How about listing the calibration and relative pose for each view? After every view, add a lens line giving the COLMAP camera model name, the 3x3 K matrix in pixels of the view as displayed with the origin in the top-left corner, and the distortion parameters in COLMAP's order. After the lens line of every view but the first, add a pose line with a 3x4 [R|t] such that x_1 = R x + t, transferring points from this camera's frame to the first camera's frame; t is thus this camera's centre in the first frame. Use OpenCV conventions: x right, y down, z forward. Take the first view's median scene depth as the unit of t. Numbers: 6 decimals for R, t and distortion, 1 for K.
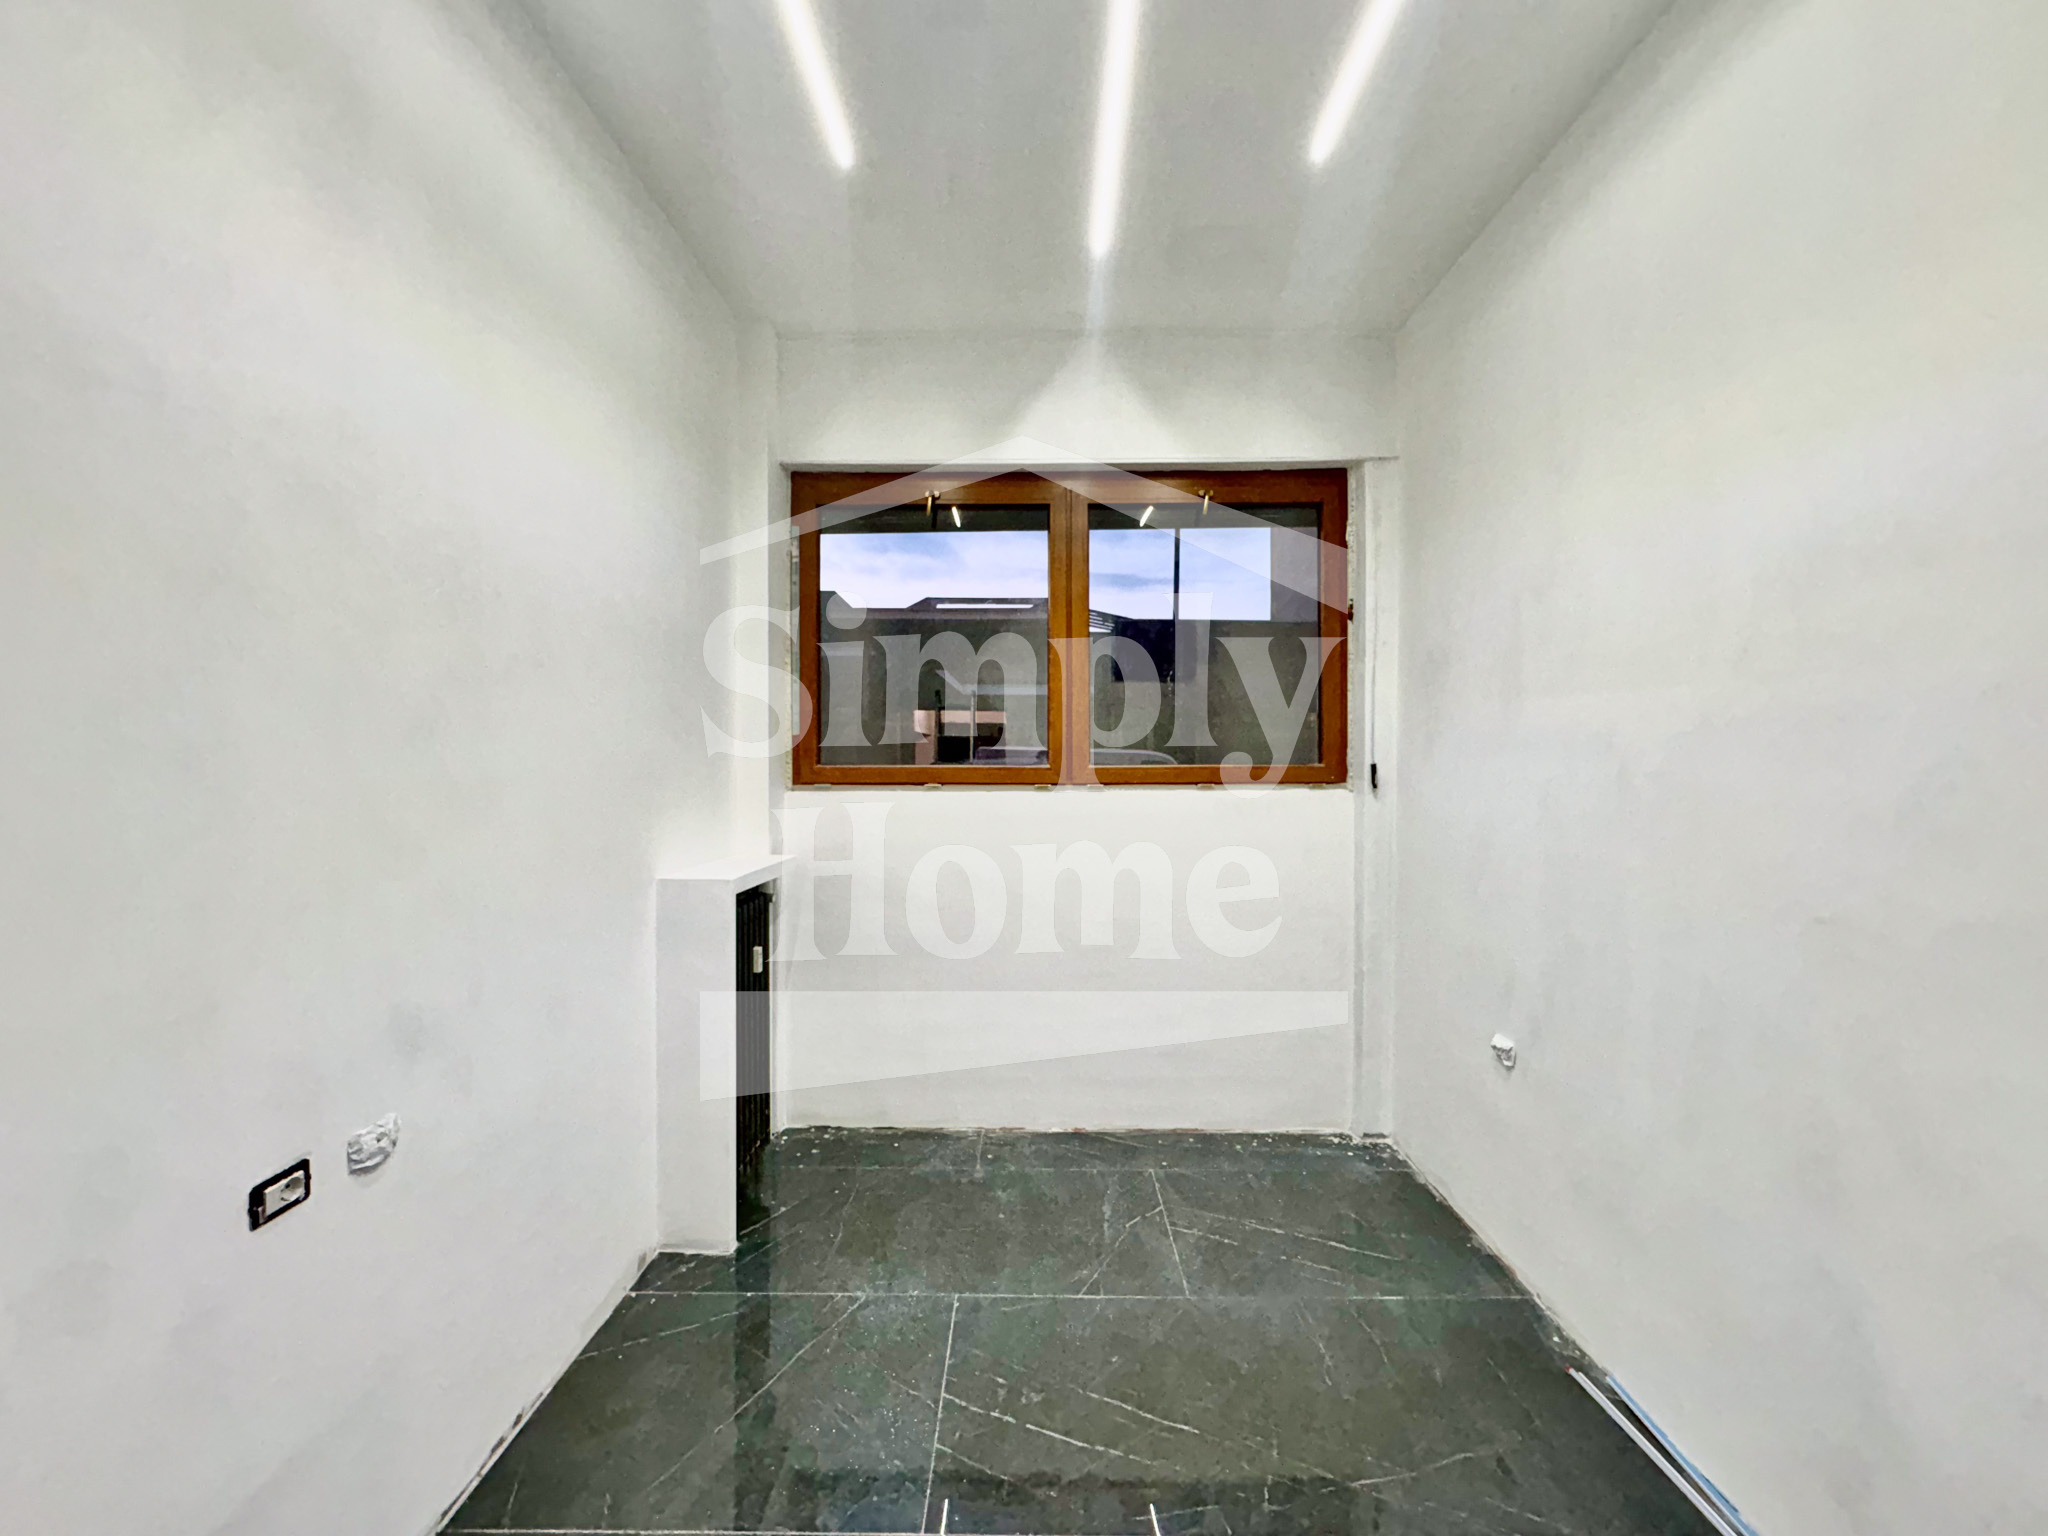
lens RADIAL K [[816.7, 0, 1026.8], [0, 816.7, 766.6], [0, 0, 1]] dist [0.000472, 0.000053]
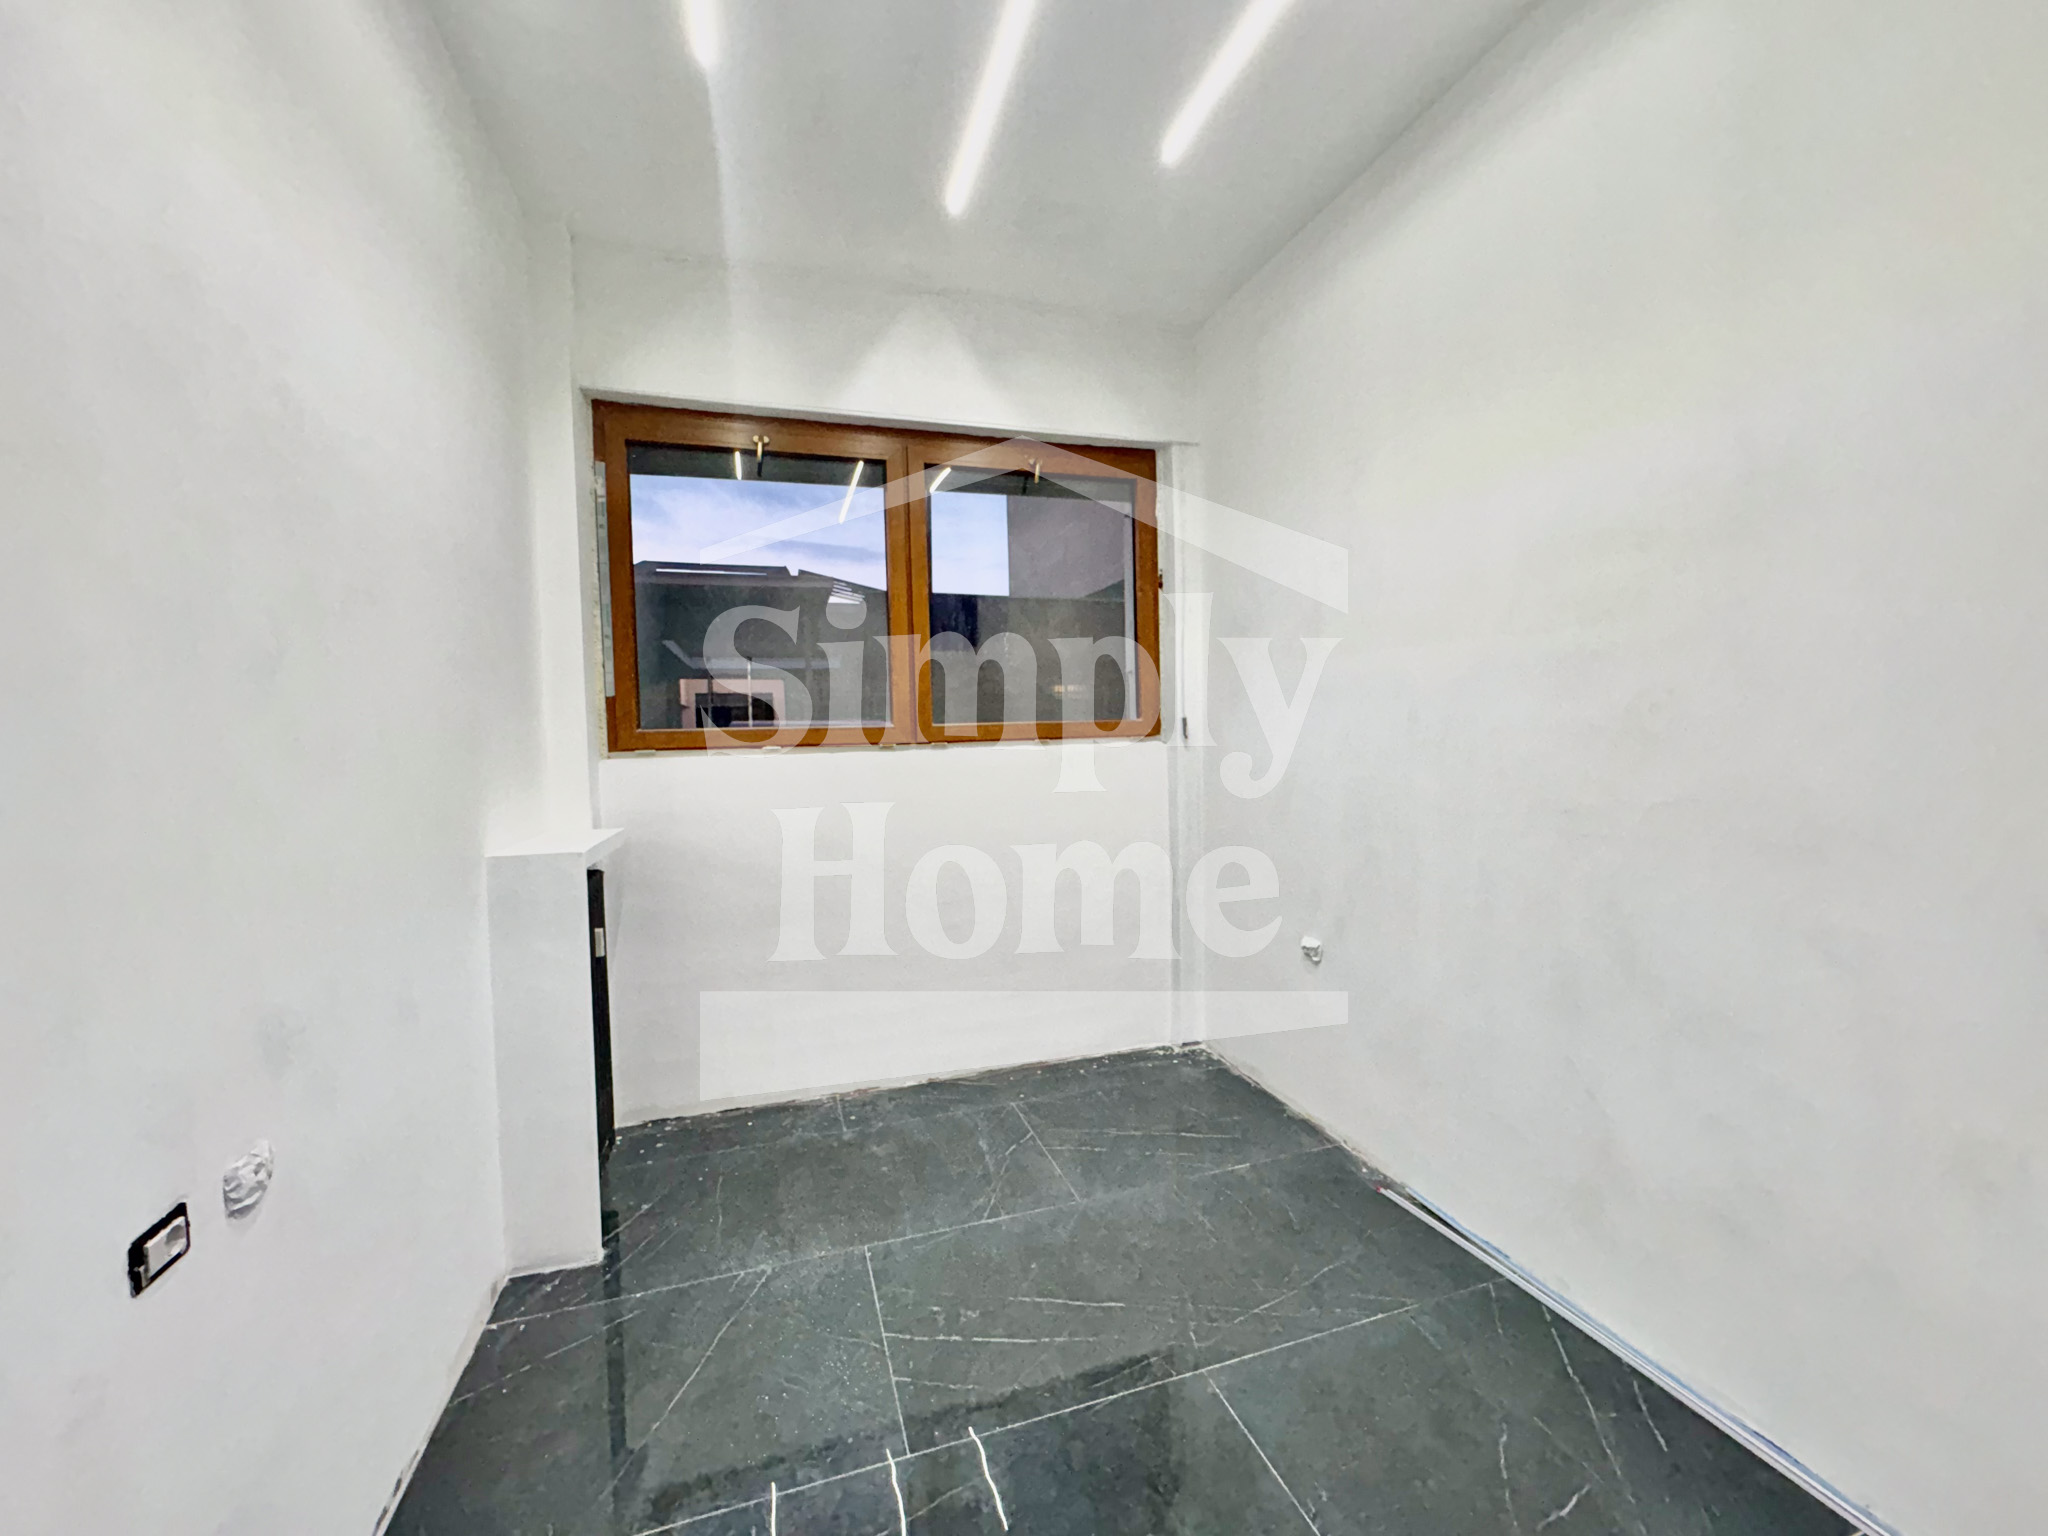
lens RADIAL K [[816.7, 0, 1026.8], [0, 816.7, 766.6], [0, 0, 1]] dist [0.000472, 0.000053]
pose [[0.948170, -0.035008, 0.315830, -0.168348], [0.025866, 0.999118, 0.033092, 0.025943], [-0.316710, -0.023208, 0.948239, -0.000723]]
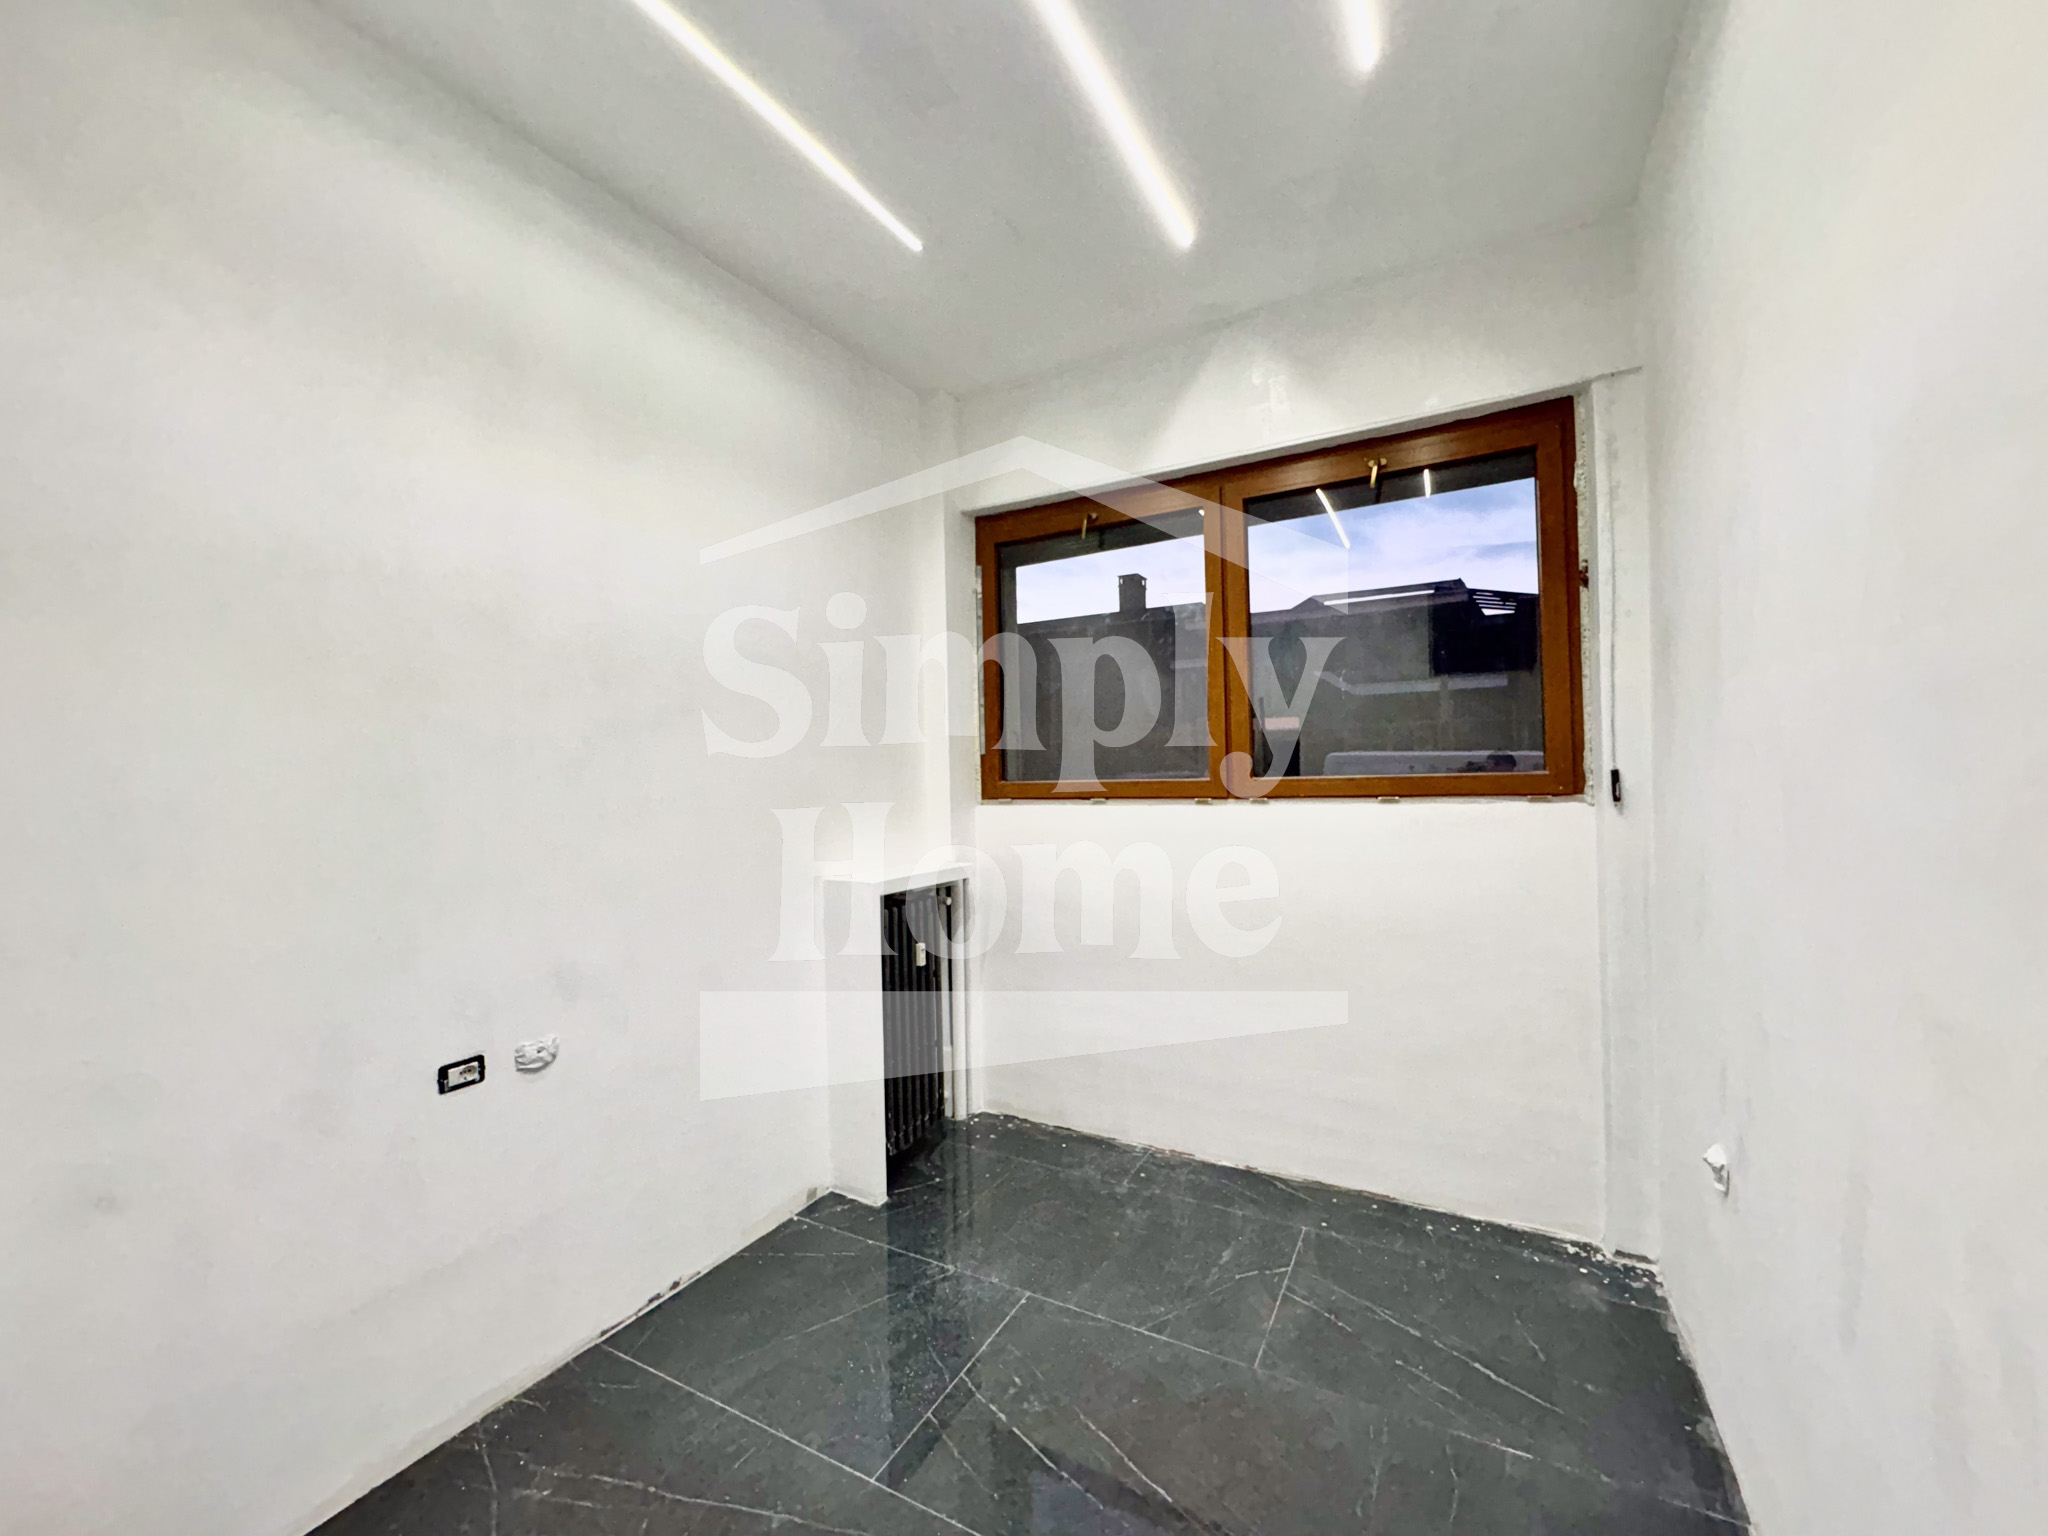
lens RADIAL K [[816.7, 0, 1026.8], [0, 816.7, 766.6], [0, 0, 1]] dist [0.000472, 0.000053]
pose [[0.882061, -0.022621, -0.470591, 0.358982], [0.017804, 0.999734, -0.014686, -0.005983], [0.470798, 0.004576, 0.882229, 0.069304]]
